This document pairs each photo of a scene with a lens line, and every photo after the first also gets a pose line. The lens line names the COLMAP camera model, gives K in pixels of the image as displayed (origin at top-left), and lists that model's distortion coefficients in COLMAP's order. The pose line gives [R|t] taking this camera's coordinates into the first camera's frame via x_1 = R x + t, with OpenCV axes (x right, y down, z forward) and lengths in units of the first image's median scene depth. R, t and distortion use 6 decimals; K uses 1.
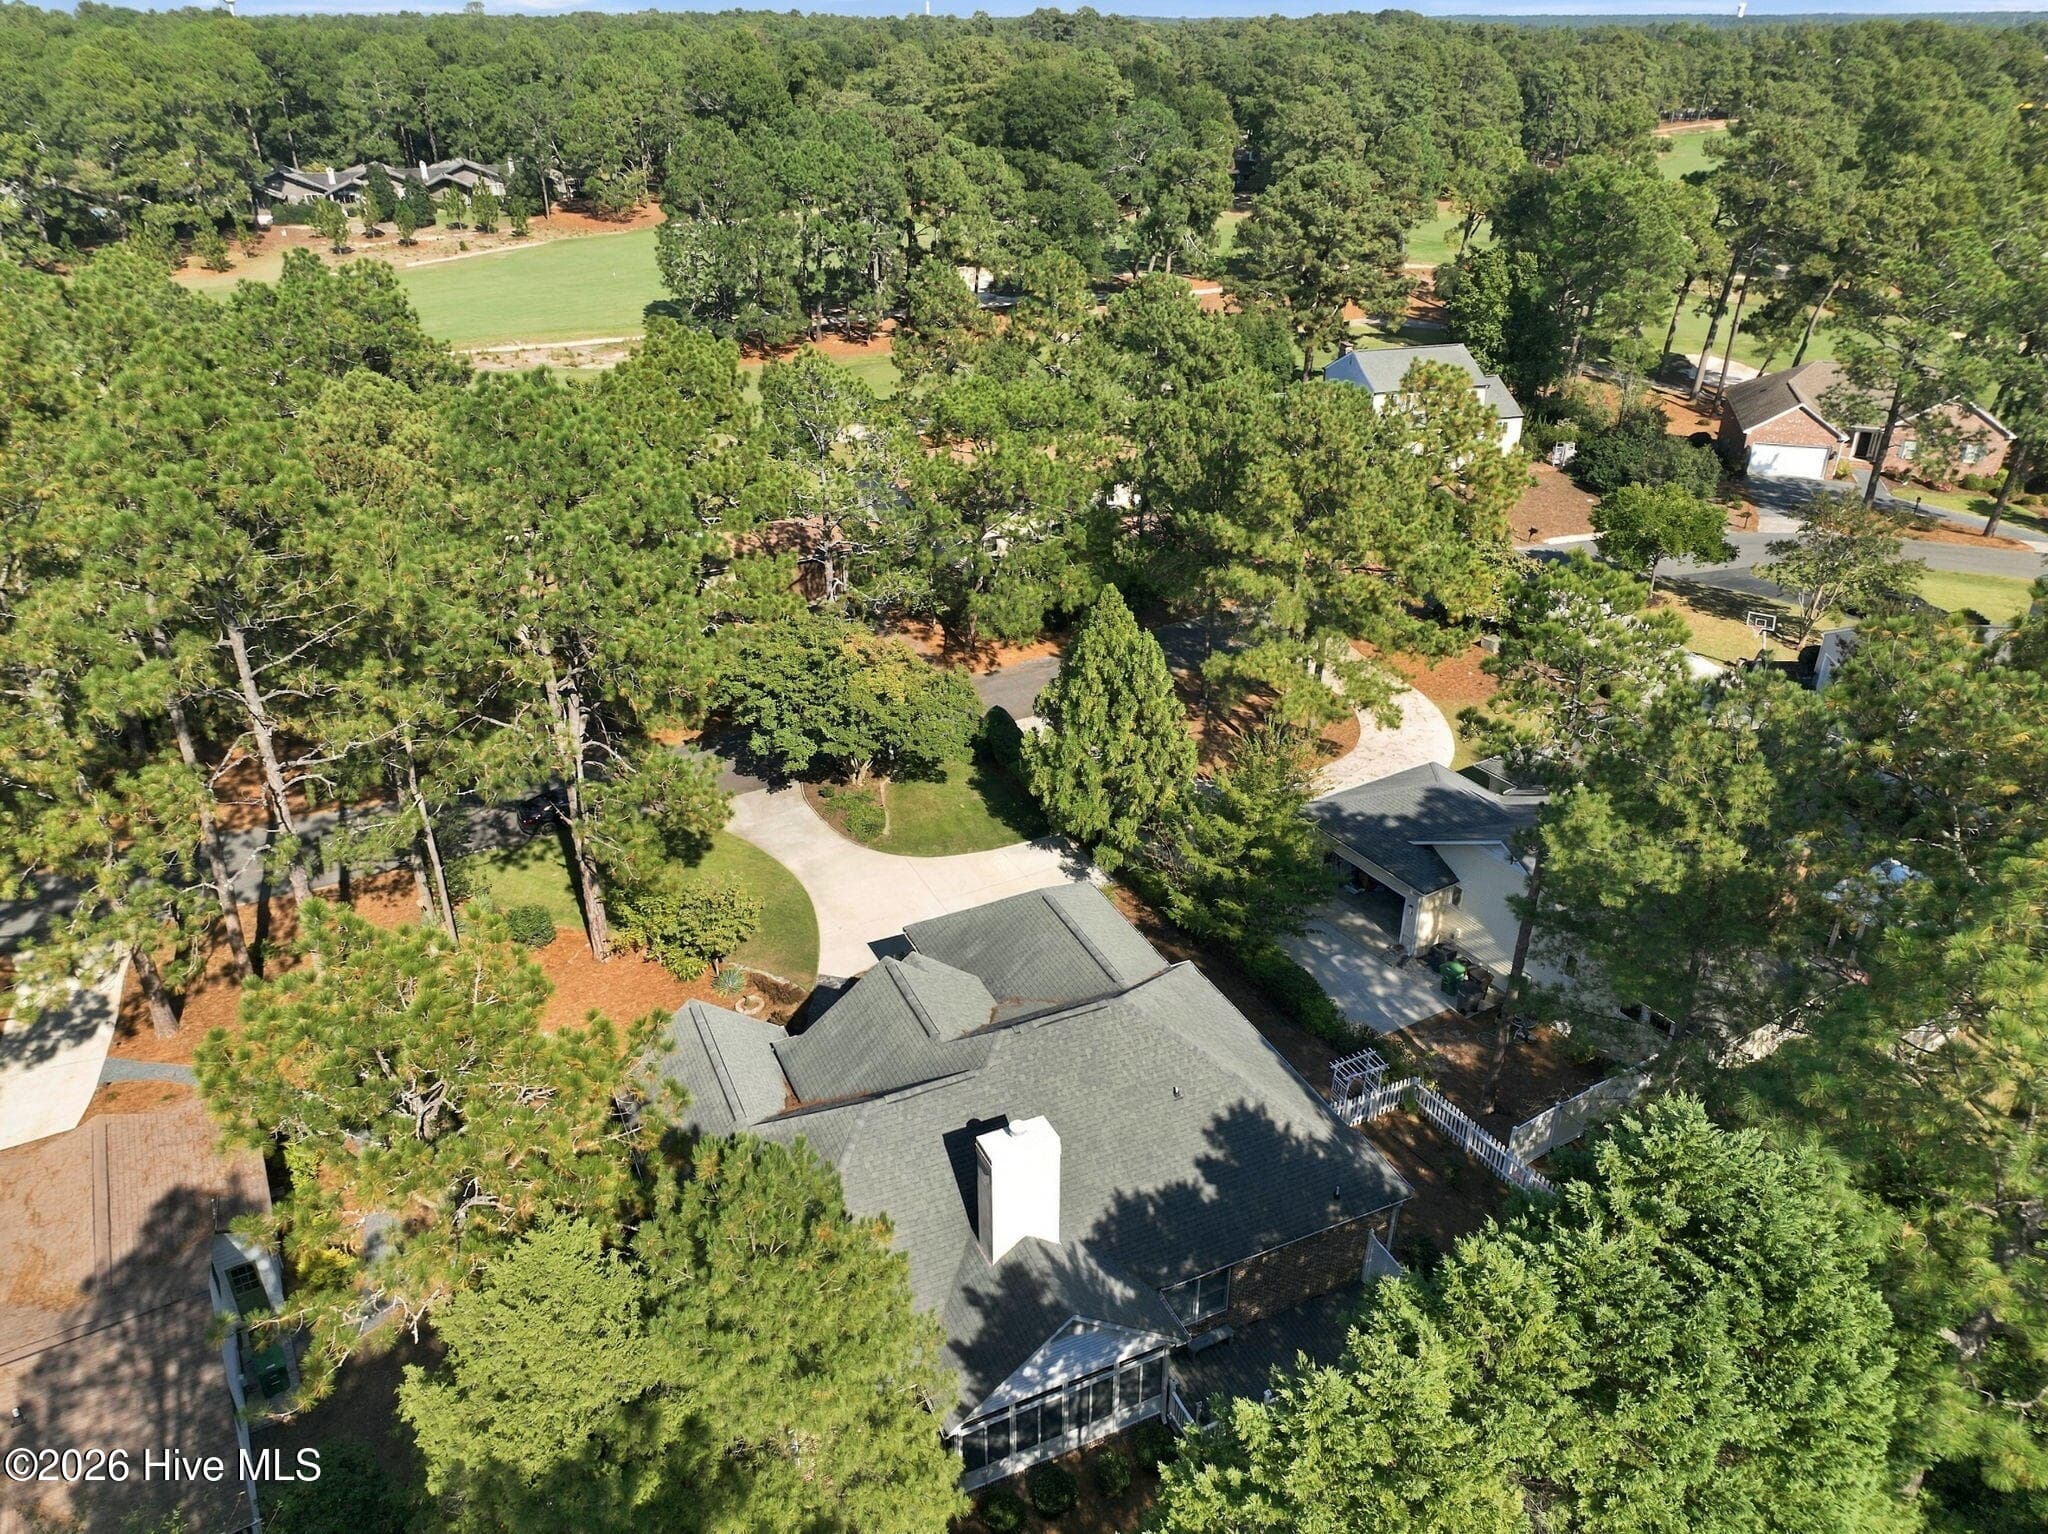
lens RADIAL K [[1444.5, 0, 1023.7], [0, 1444.5, 768.0], [0, 0, 1]] dist [-0.007383, 0.027142]
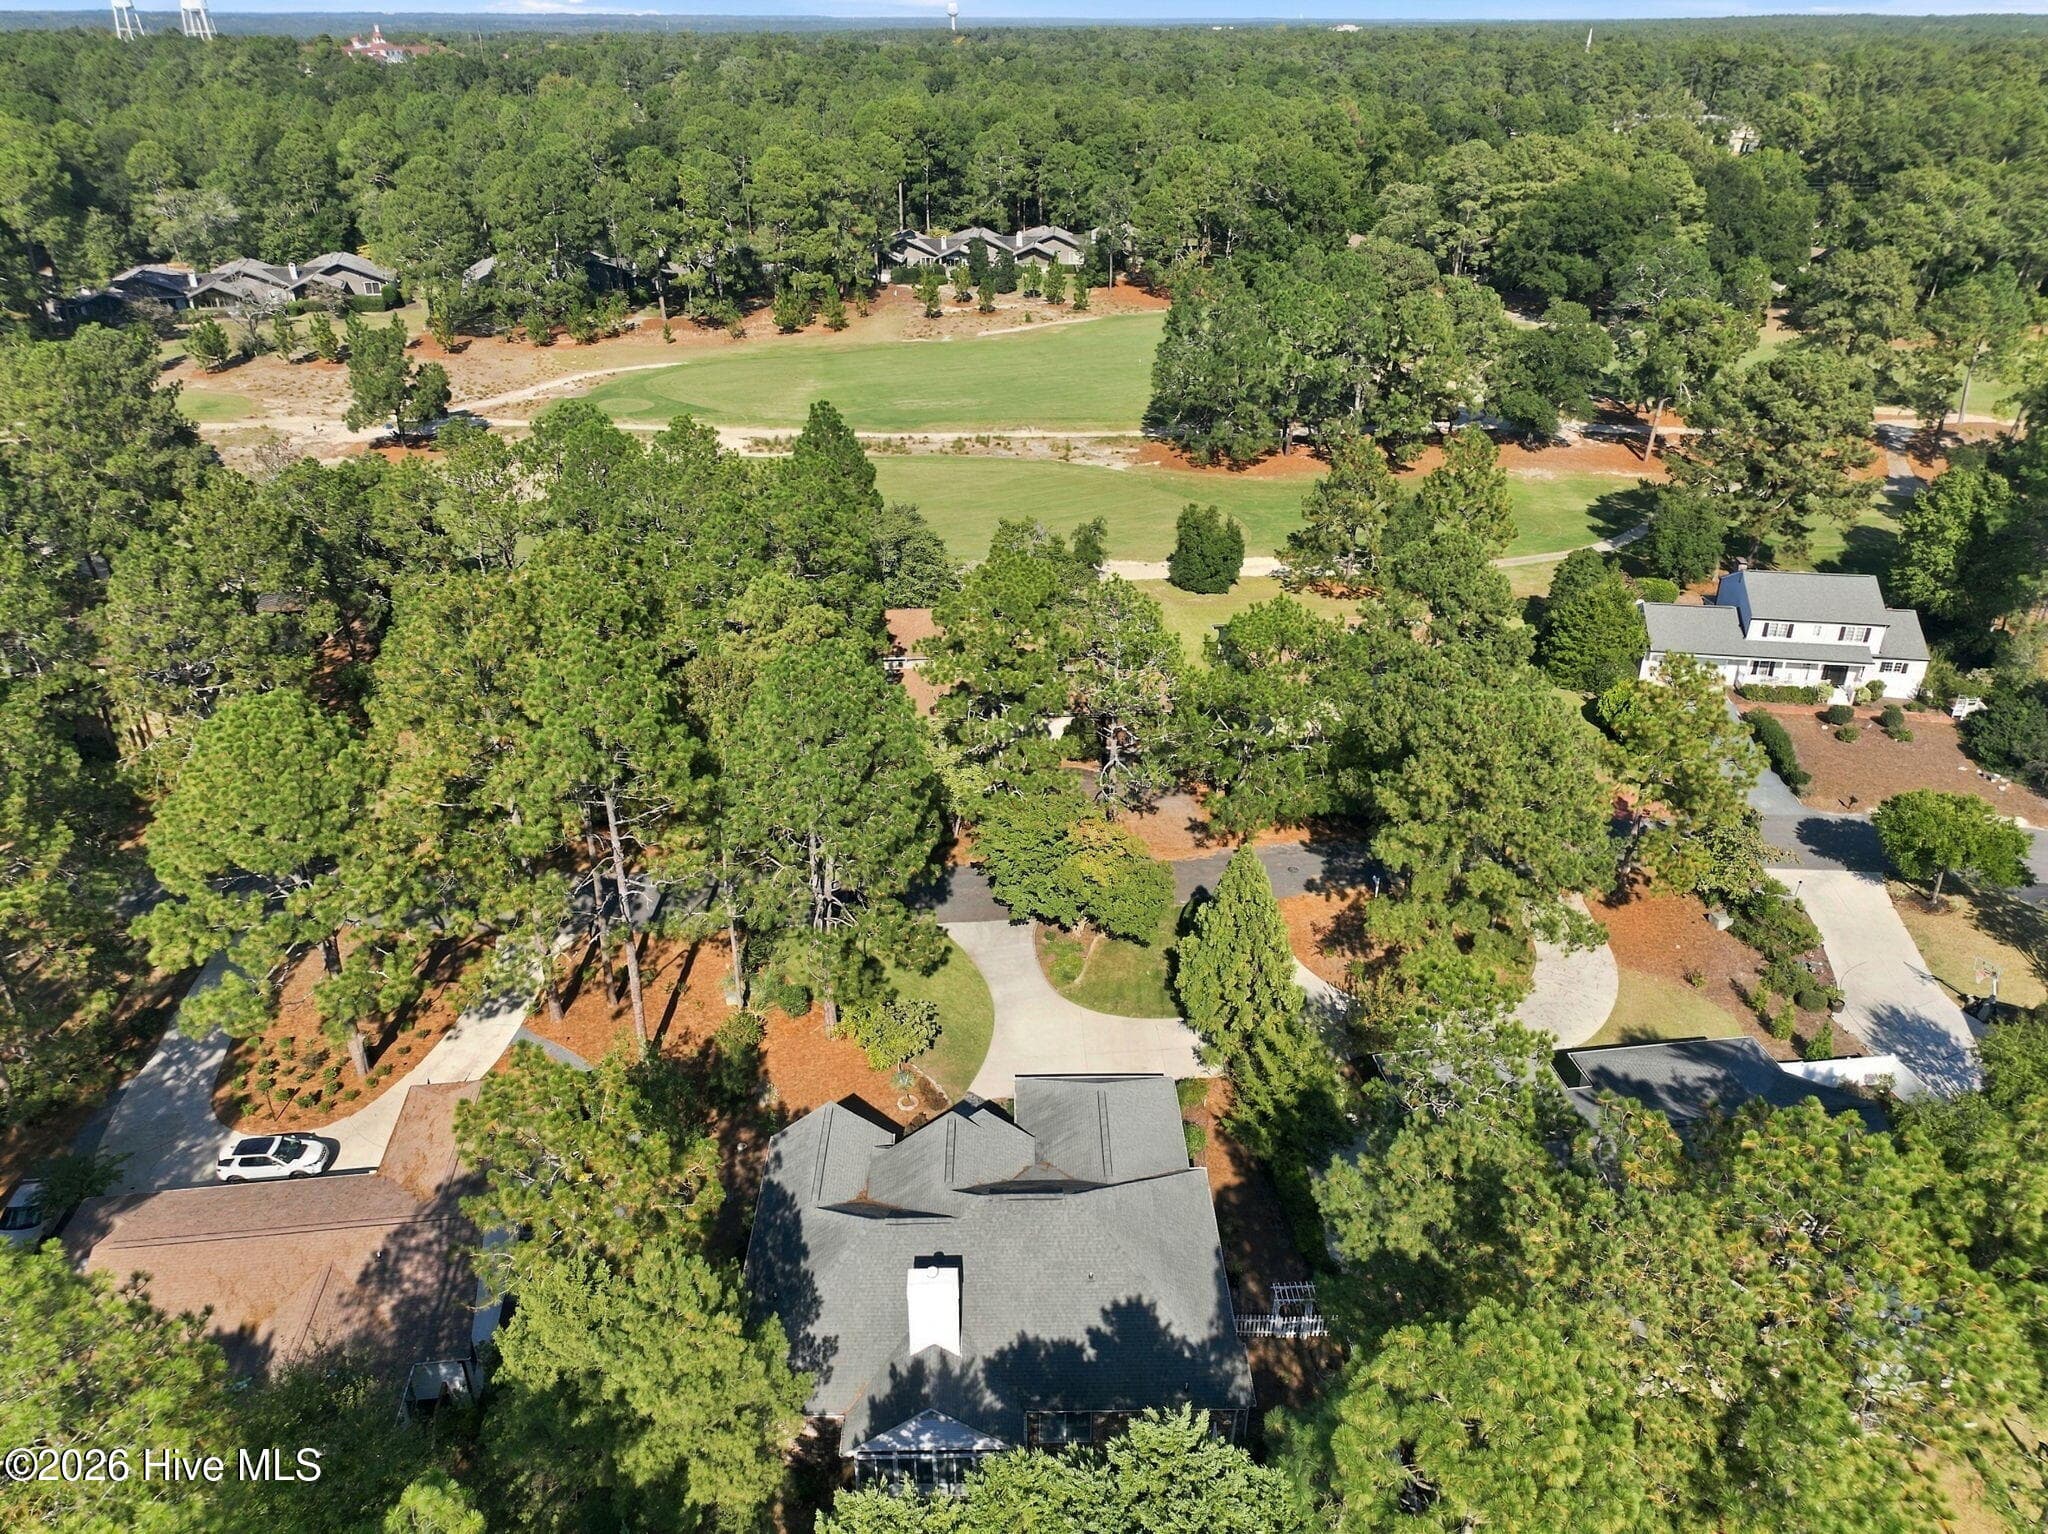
lens RADIAL K [[1444.5, 0, 1016.2], [0, 1444.5, 763.5], [0, 0, 1]] dist [-0.007383, 0.027142]
pose [[0.914389, 0.185195, -0.359993, 0.313973], [-0.185313, 0.982073, 0.034522, -0.202529], [0.359933, 0.035145, 0.932316, -0.226500]]
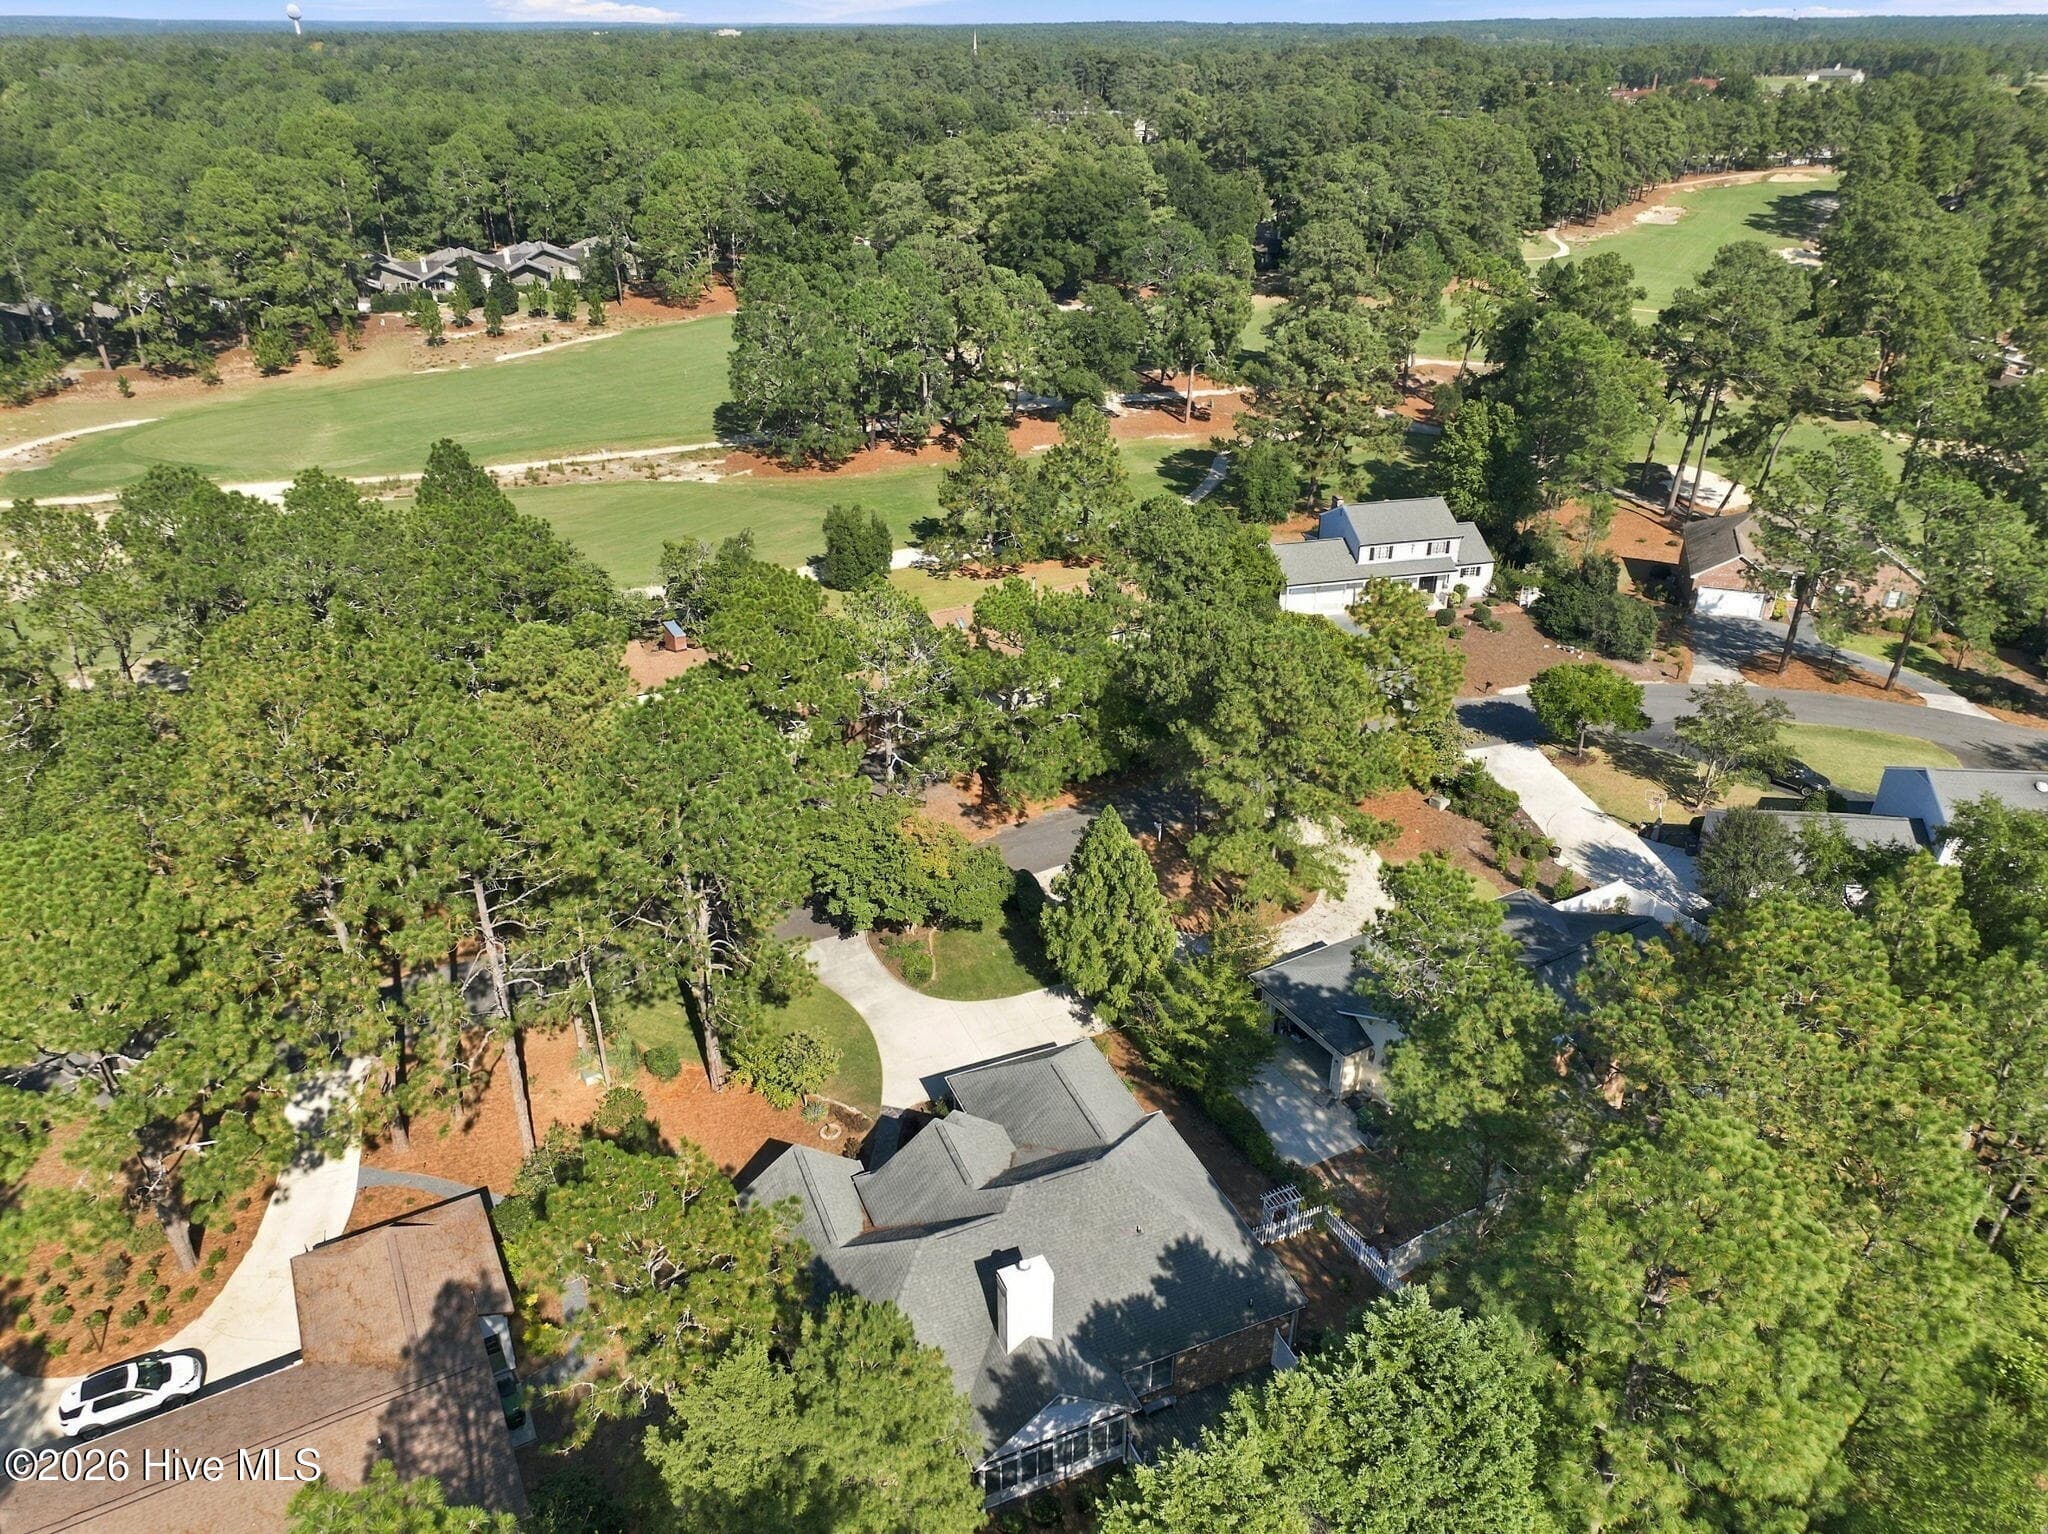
lens RADIAL K [[1444.5, 0, 1020.6], [0, 1444.5, 768.0], [0, 0, 1]] dist [-0.007383, 0.027142]
pose [[0.999517, 0.010651, -0.029194, 0.018245], [-0.010637, 0.999943, 0.000623, -0.162989], [0.029199, -0.000312, 0.999574, -0.302362]]
